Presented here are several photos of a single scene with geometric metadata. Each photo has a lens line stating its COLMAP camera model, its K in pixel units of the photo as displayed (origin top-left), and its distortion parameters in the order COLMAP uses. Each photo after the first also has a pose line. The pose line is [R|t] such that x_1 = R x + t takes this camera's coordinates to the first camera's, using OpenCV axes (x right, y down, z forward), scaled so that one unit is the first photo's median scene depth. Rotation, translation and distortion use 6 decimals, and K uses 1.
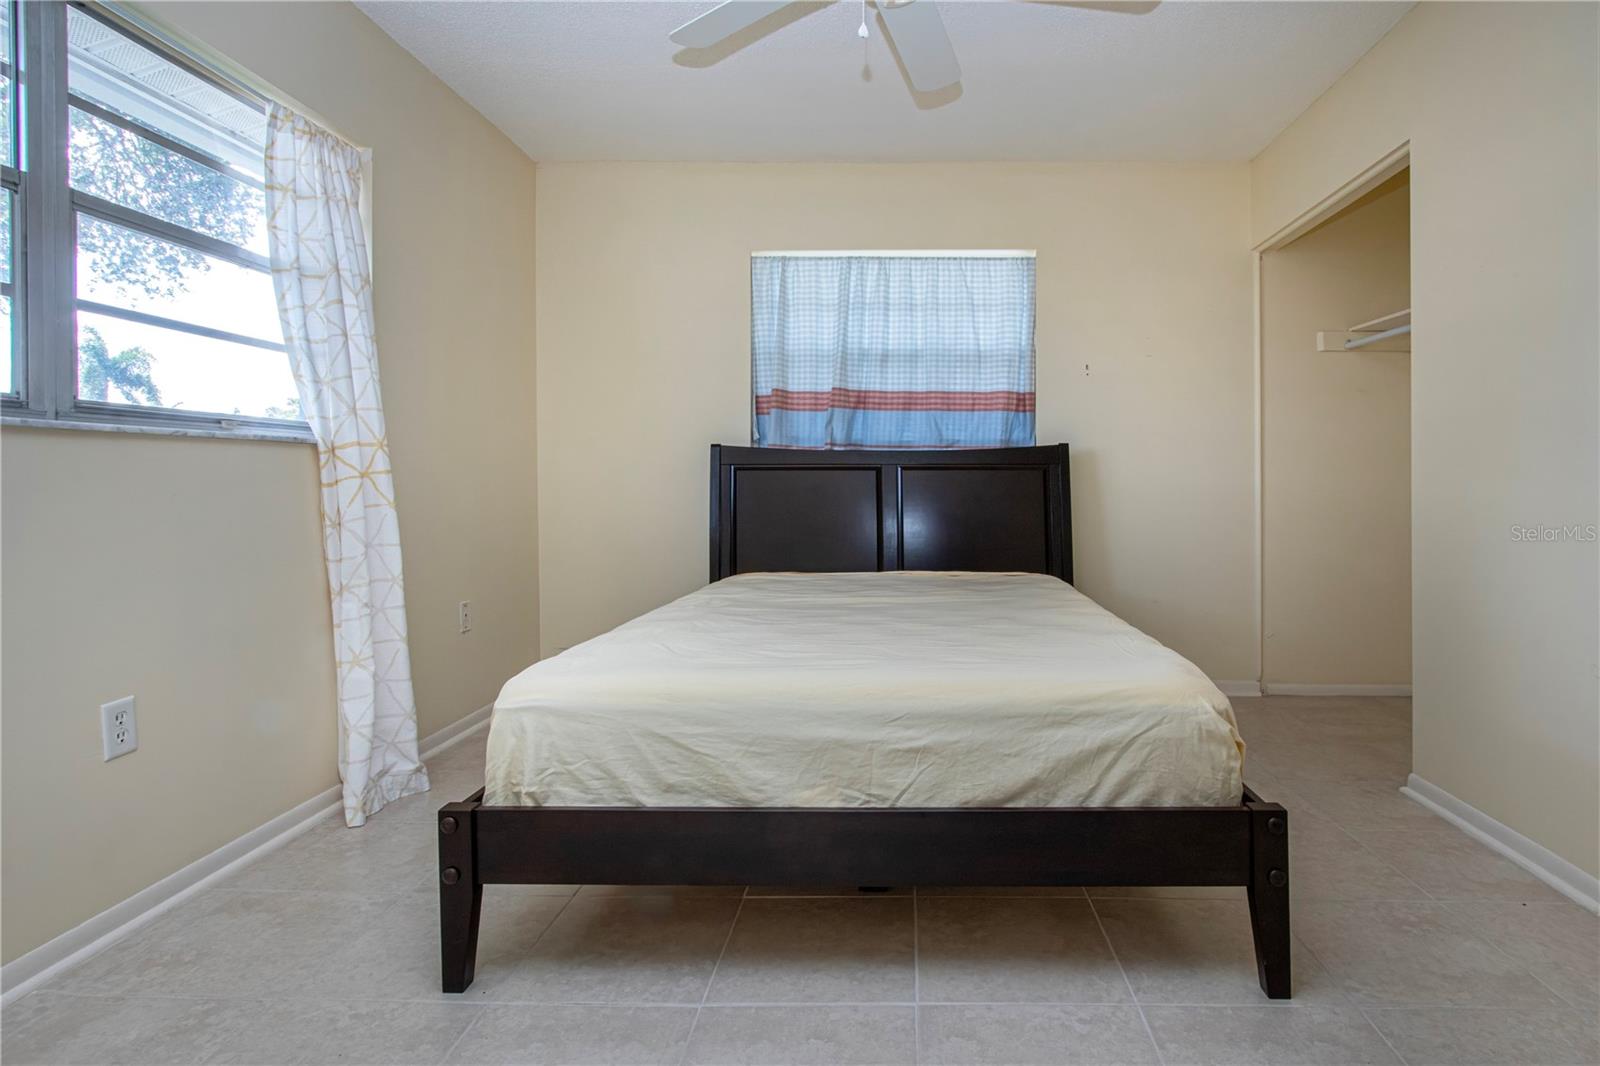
lens RADIAL K [[835.7, 0, 883.8], [0, 835.7, 472.4], [0, 0, 1]] dist [-0.016438, 0.000673]
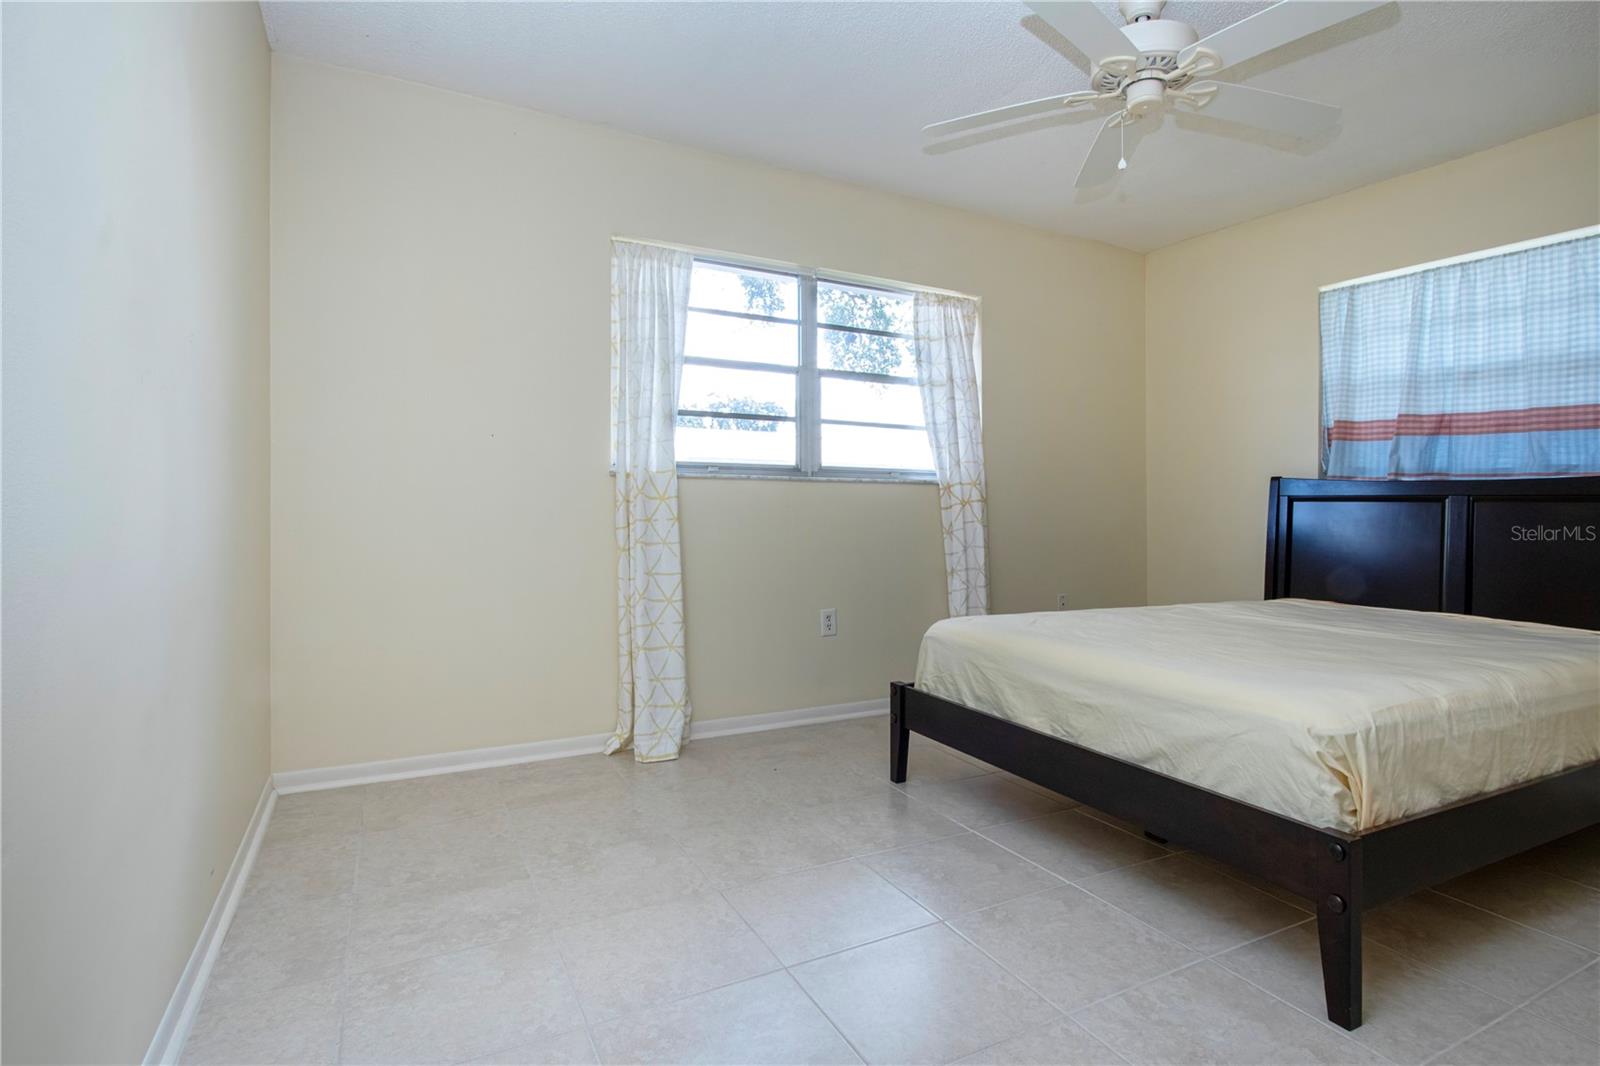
lens RADIAL K [[808.4, 0, 832.4], [0, 808.4, 504.9], [0, 0, 1]] dist [-0.024287, 0.008027]
pose [[0.499483, 0.007885, -0.866288, 0.404052], [-0.006429, 0.999965, 0.005394, 0.000279], [0.866300, 0.002875, 0.499516, -0.008371]]
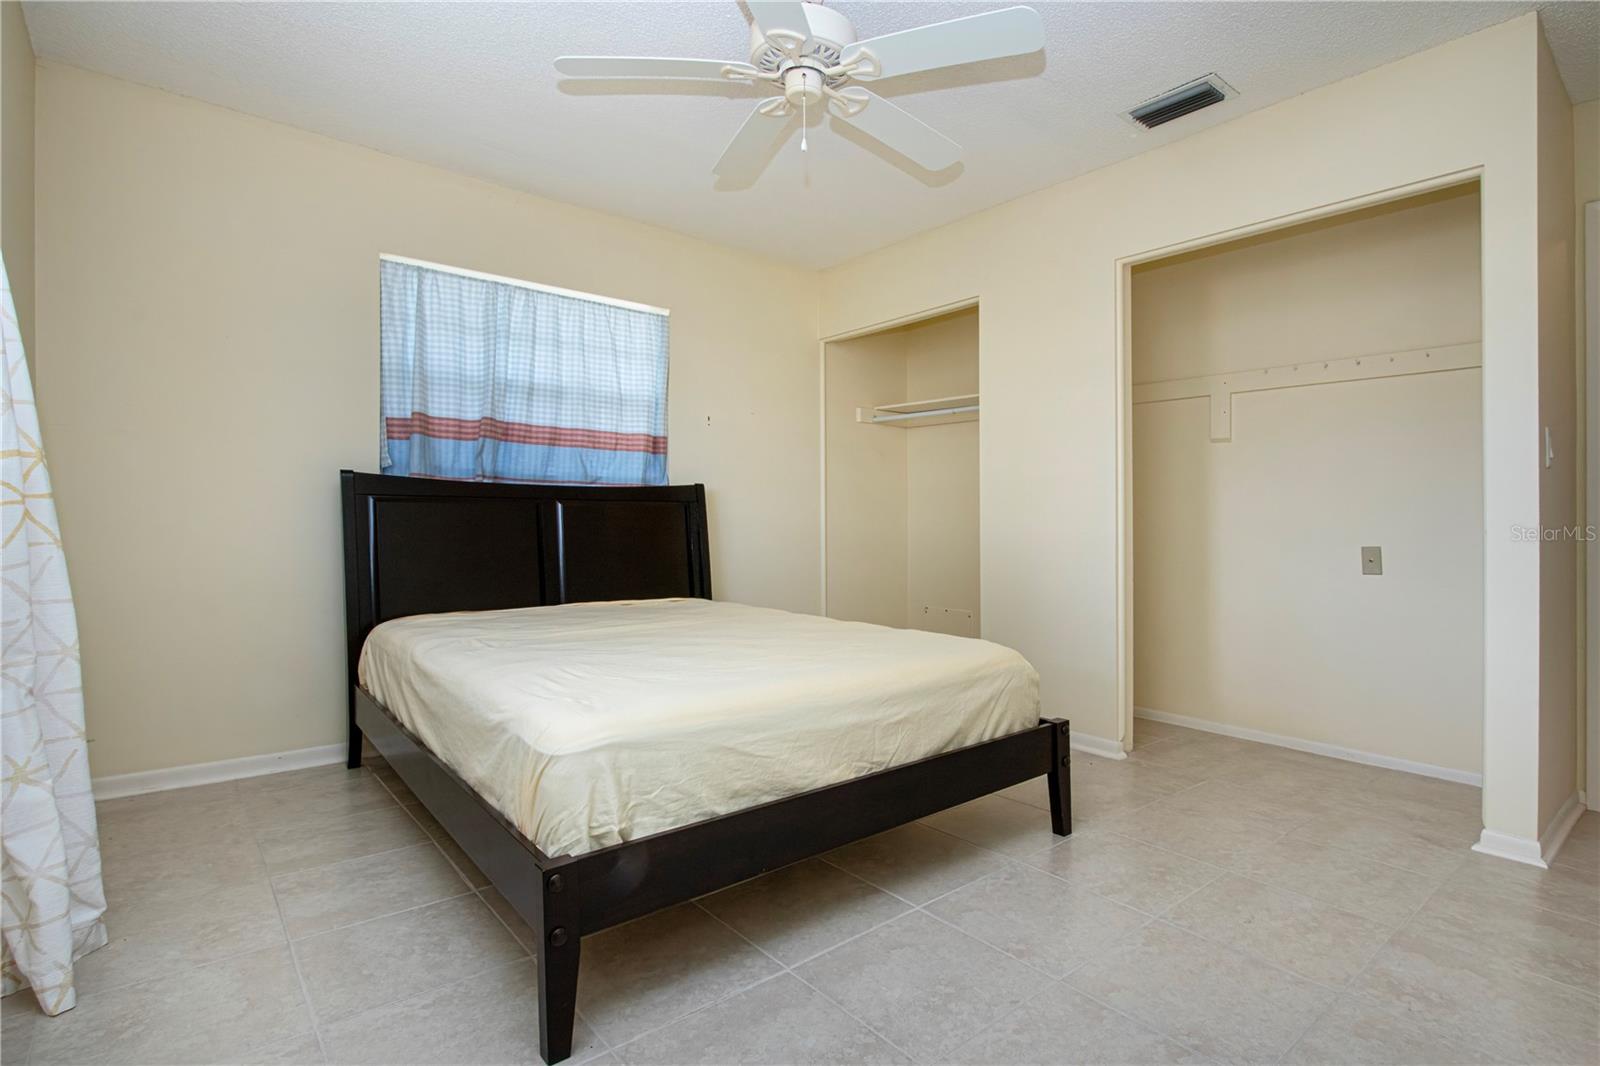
lens RADIAL K [[808.4, 0, 832.4], [0, 808.4, 504.9], [0, 0, 1]] dist [-0.024287, 0.008027]
pose [[0.743326, 0.018758, 0.668667, -0.377141], [-0.015942, 0.999820, -0.010325, 0.002214], [-0.668740, -0.002985, 0.743491, 0.052005]]
